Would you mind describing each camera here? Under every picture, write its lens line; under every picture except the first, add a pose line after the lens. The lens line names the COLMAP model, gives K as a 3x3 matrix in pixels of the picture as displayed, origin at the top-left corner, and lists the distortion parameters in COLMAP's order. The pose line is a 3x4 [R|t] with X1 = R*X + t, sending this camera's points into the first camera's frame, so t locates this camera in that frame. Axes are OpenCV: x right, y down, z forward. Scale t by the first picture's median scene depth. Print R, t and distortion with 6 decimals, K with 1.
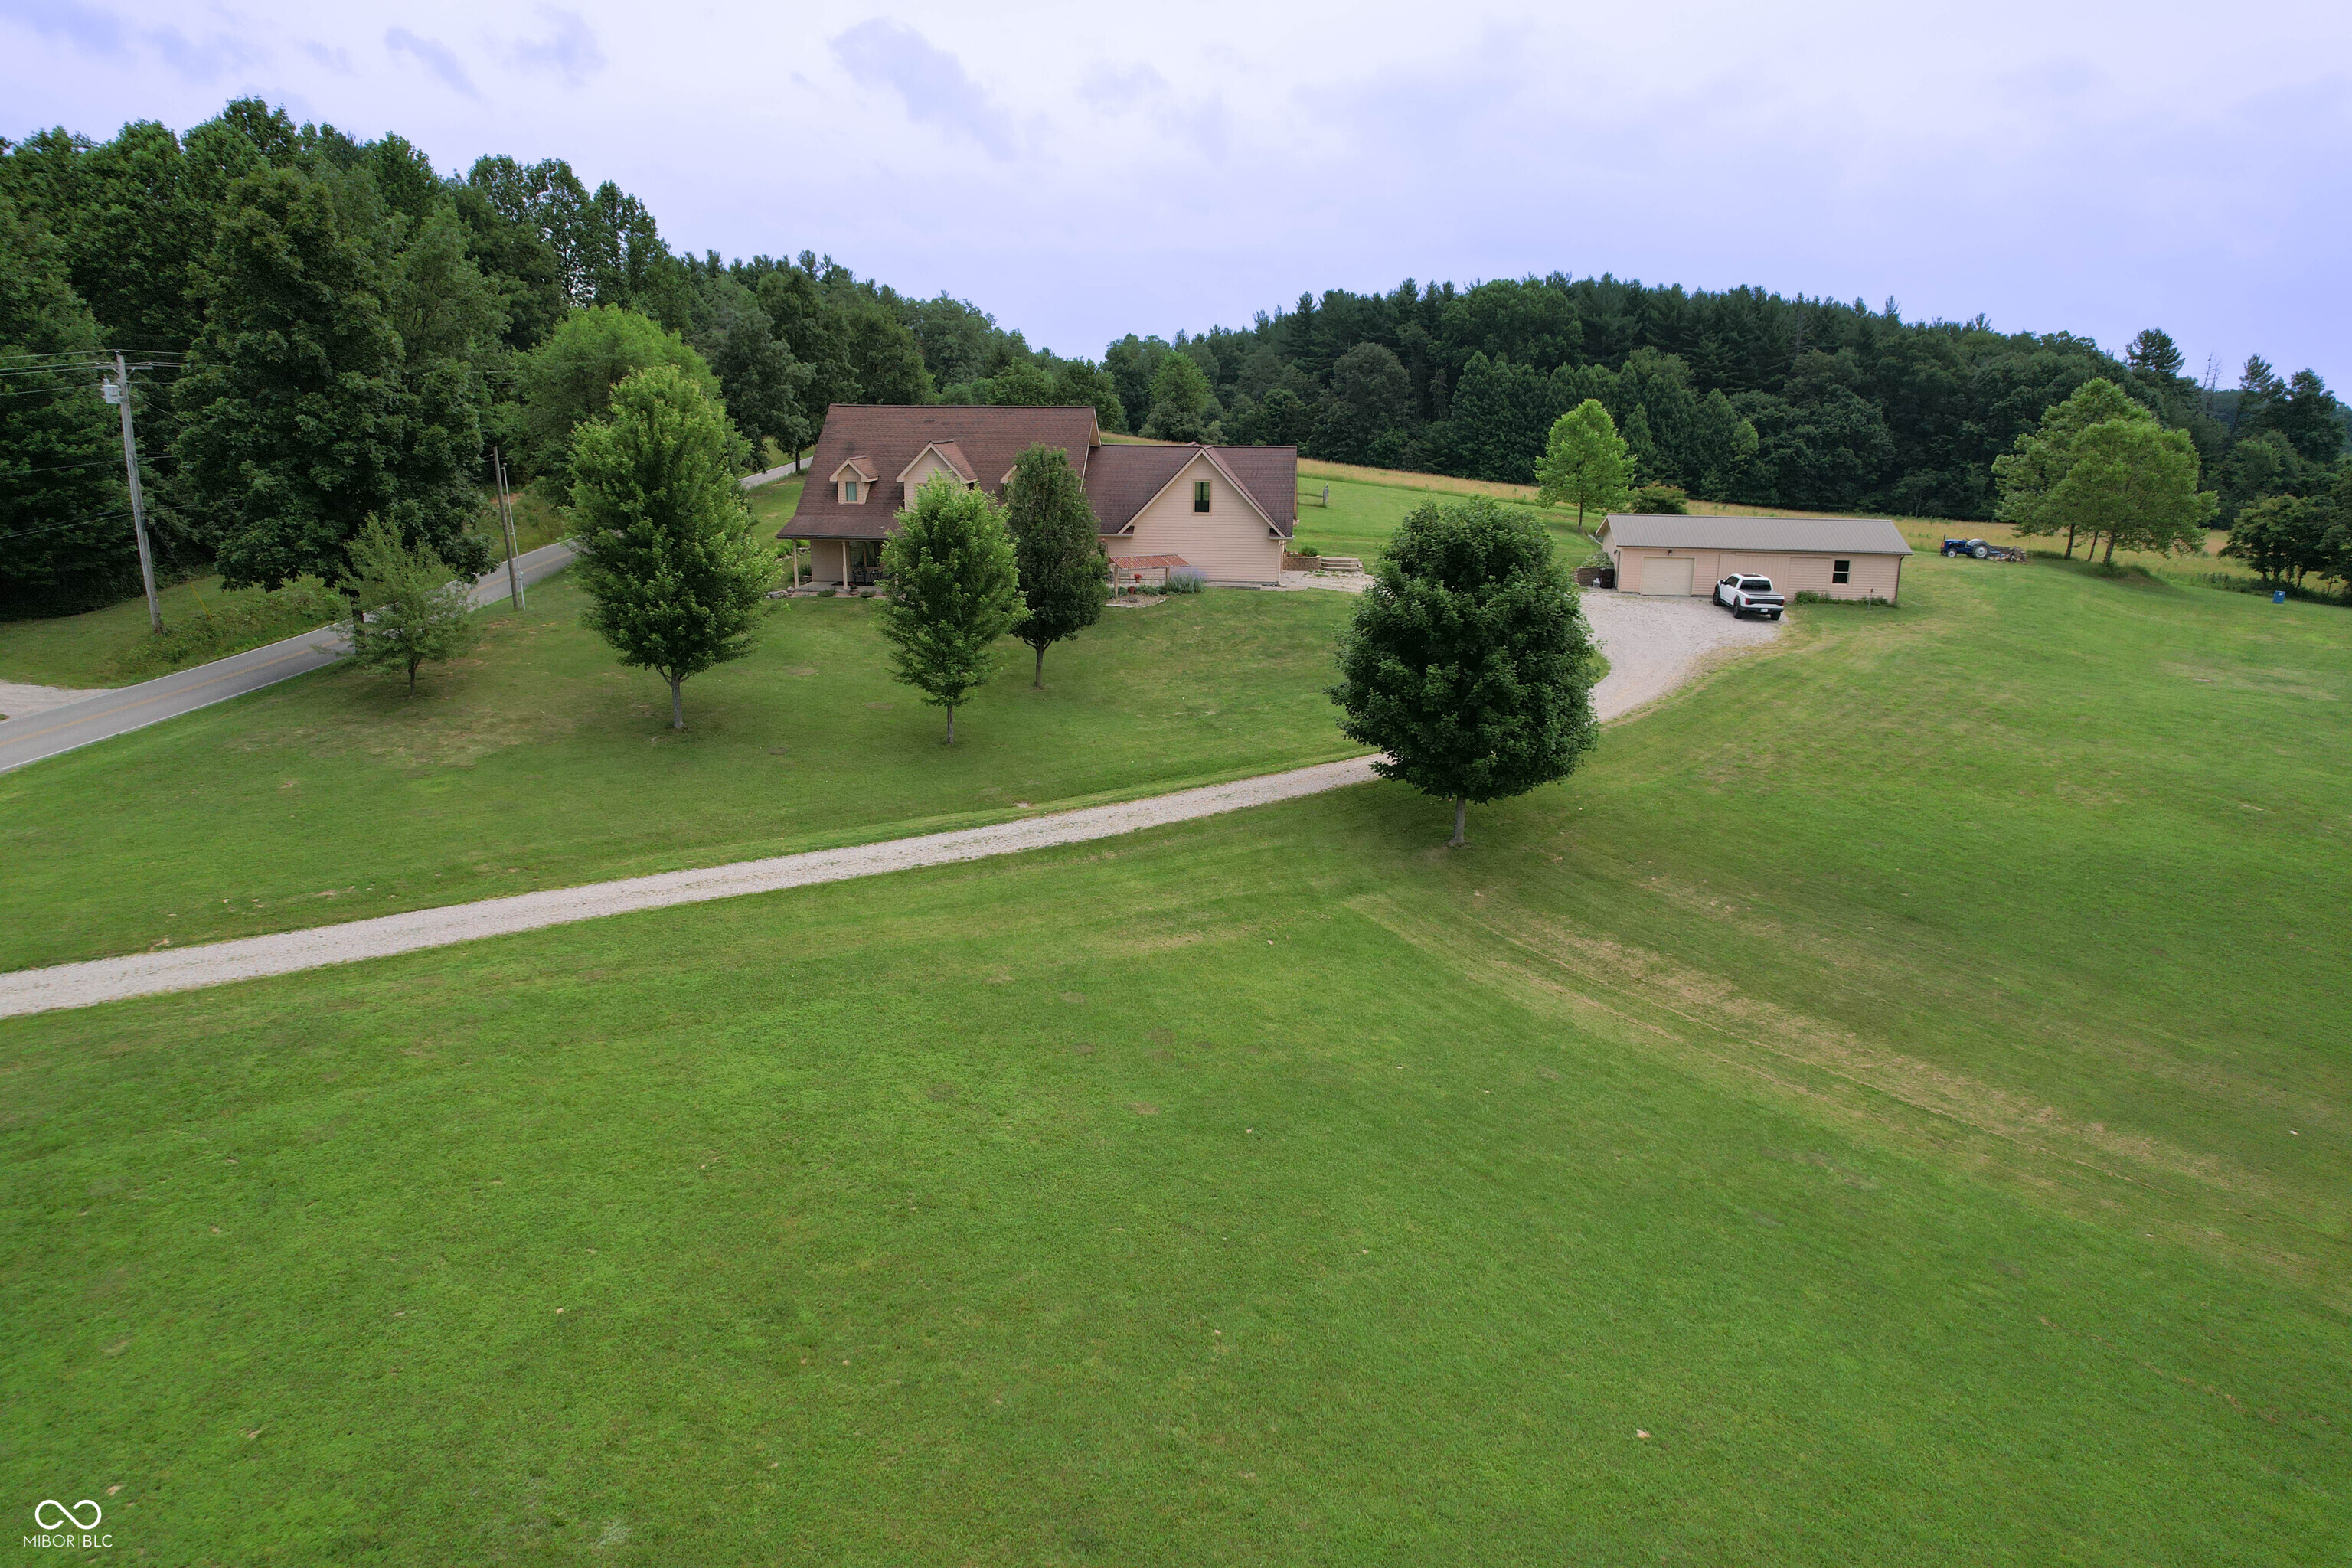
lens RADIAL K [[1504.1, 0, 1174.5], [0, 1504.1, 793.7], [0, 0, 1]] dist [-0.080377, 0.075528]
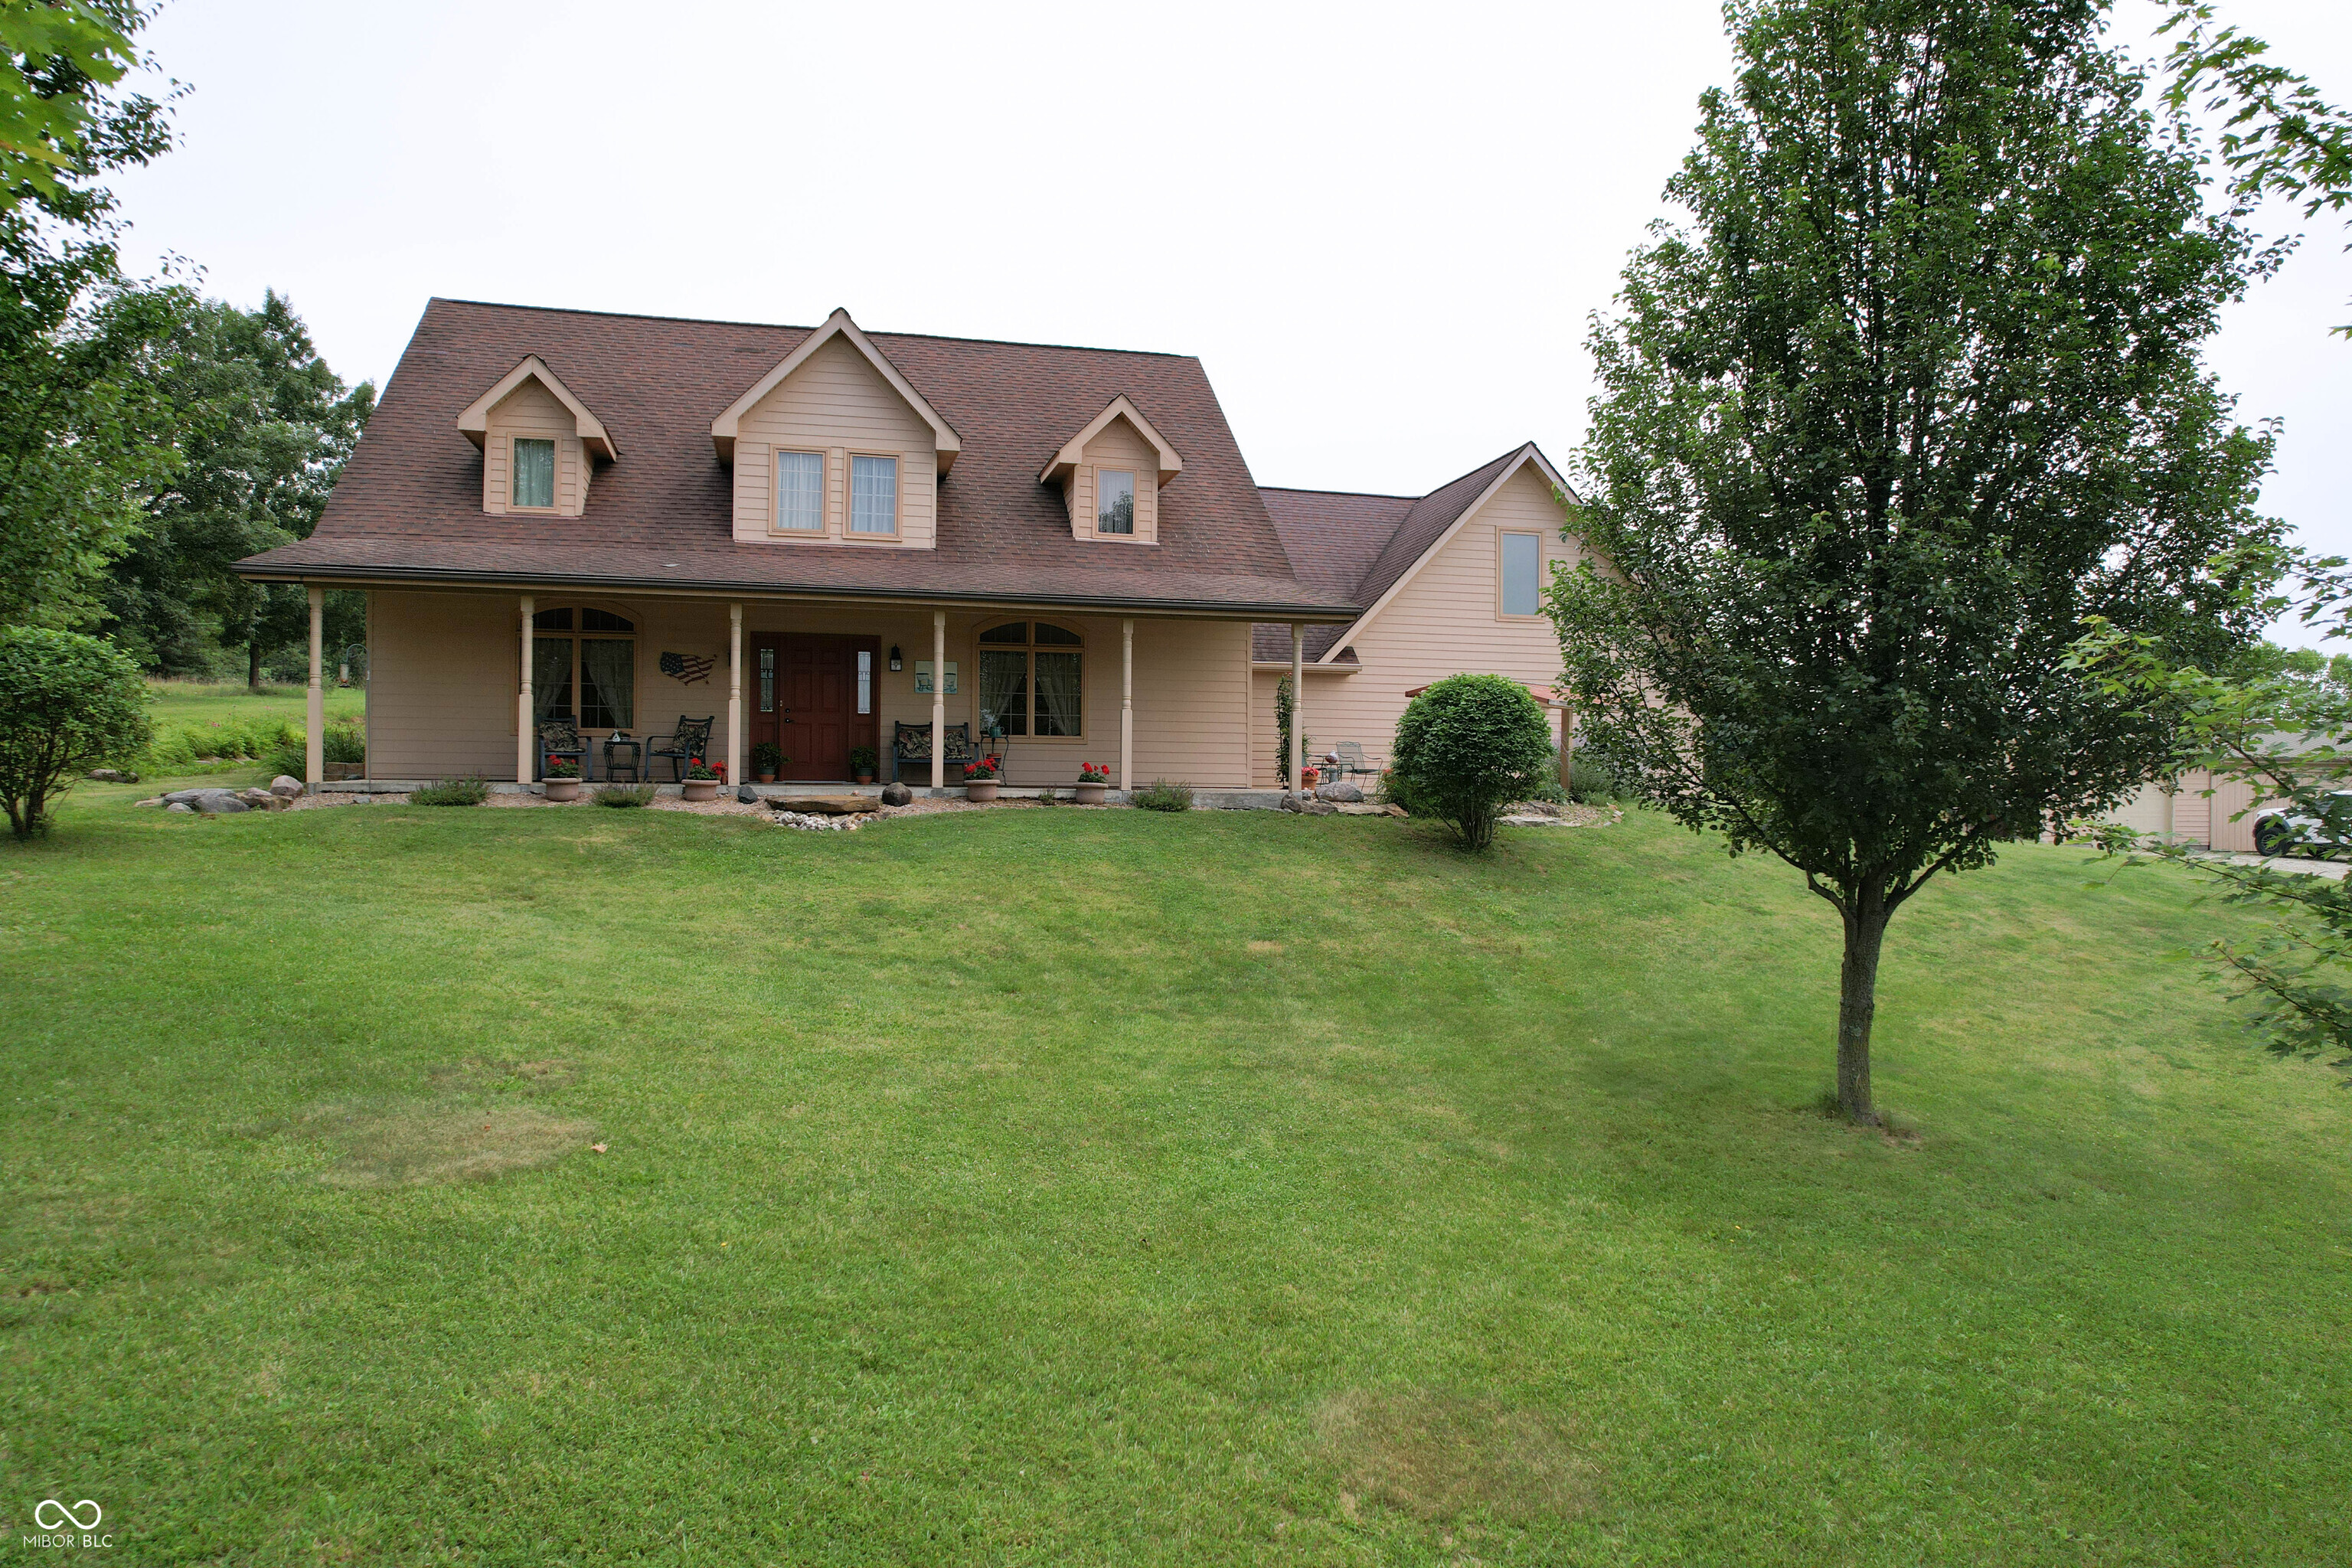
lens RADIAL K [[1504.1, 0, 1174.5], [0, 1504.1, 793.7], [0, 0, 1]] dist [-0.080377, 0.075528]
pose [[0.941015, -0.001316, 0.338362, -0.178256], [0.089883, 0.965037, -0.246222, -0.055041], [-0.326208, 0.262112, 0.908232, 0.649227]]
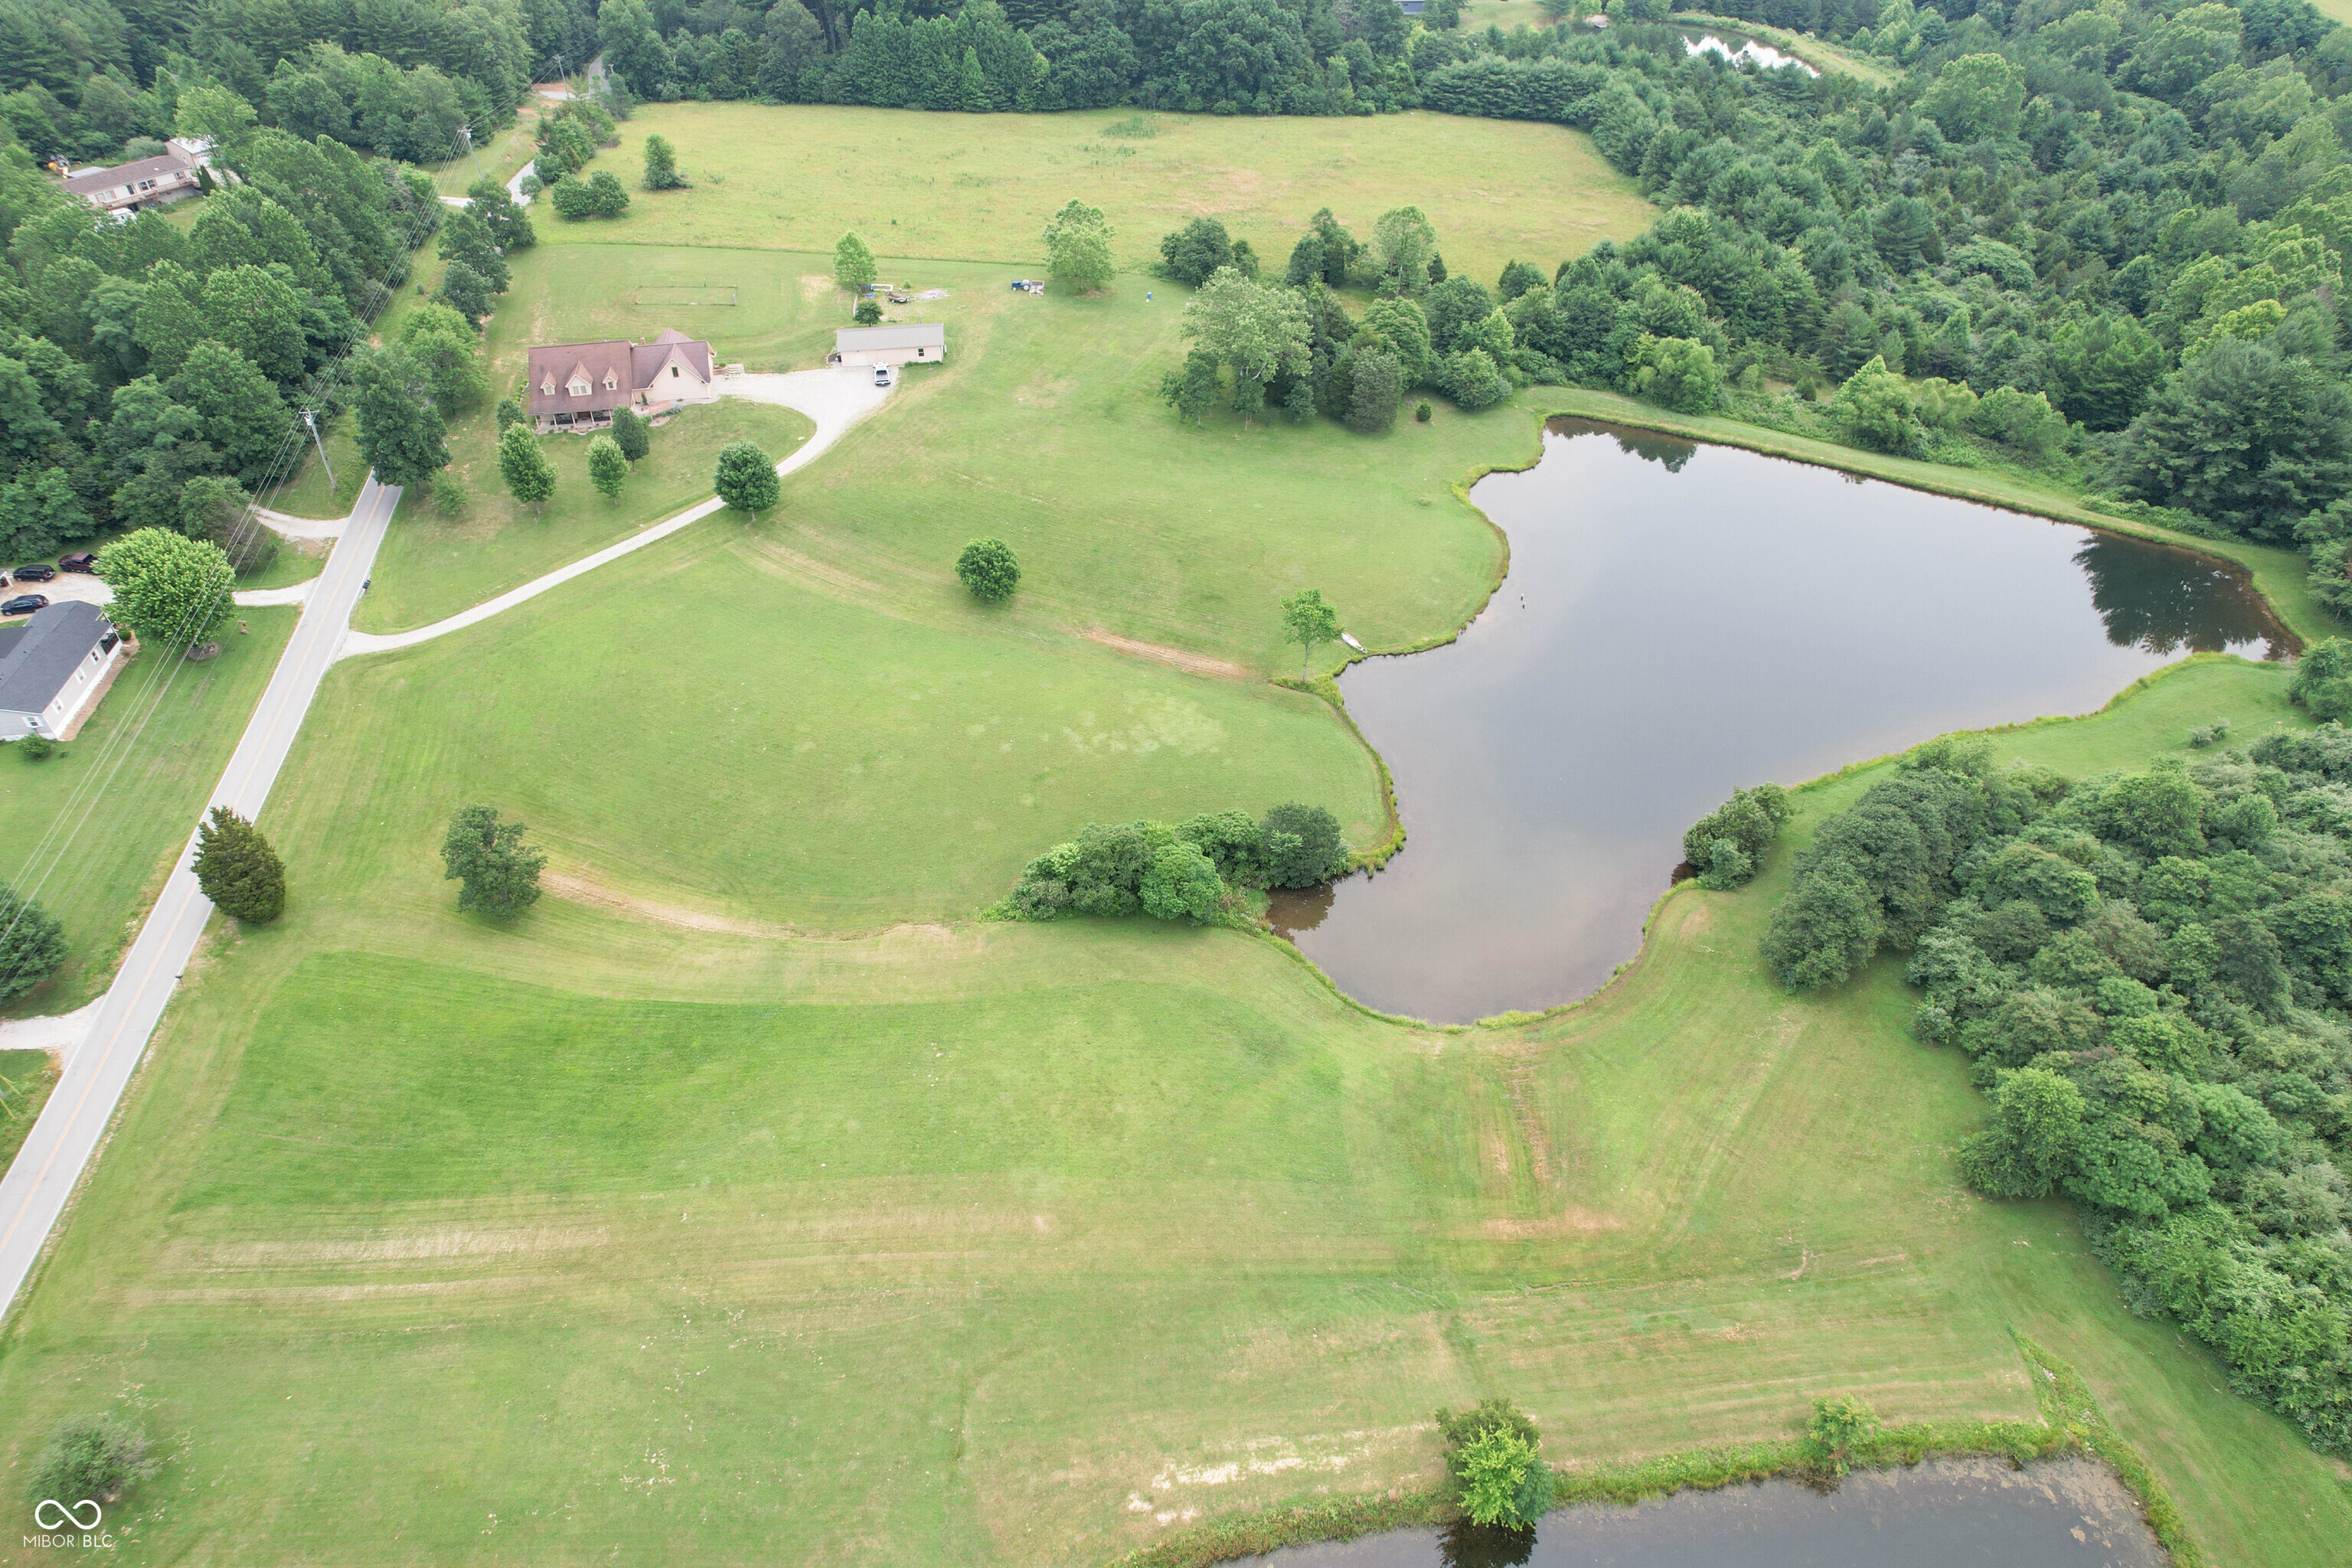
lens RADIAL K [[1504.1, 0, 1174.5], [0, 1504.1, 793.7], [0, 0, 1]] dist [-0.080377, 0.075528]
pose [[0.964573, -0.175426, 0.197041, 0.219362], [0.074709, 0.897945, 0.433720, -0.586443], [-0.253018, -0.403634, 0.879239, -1.894793]]
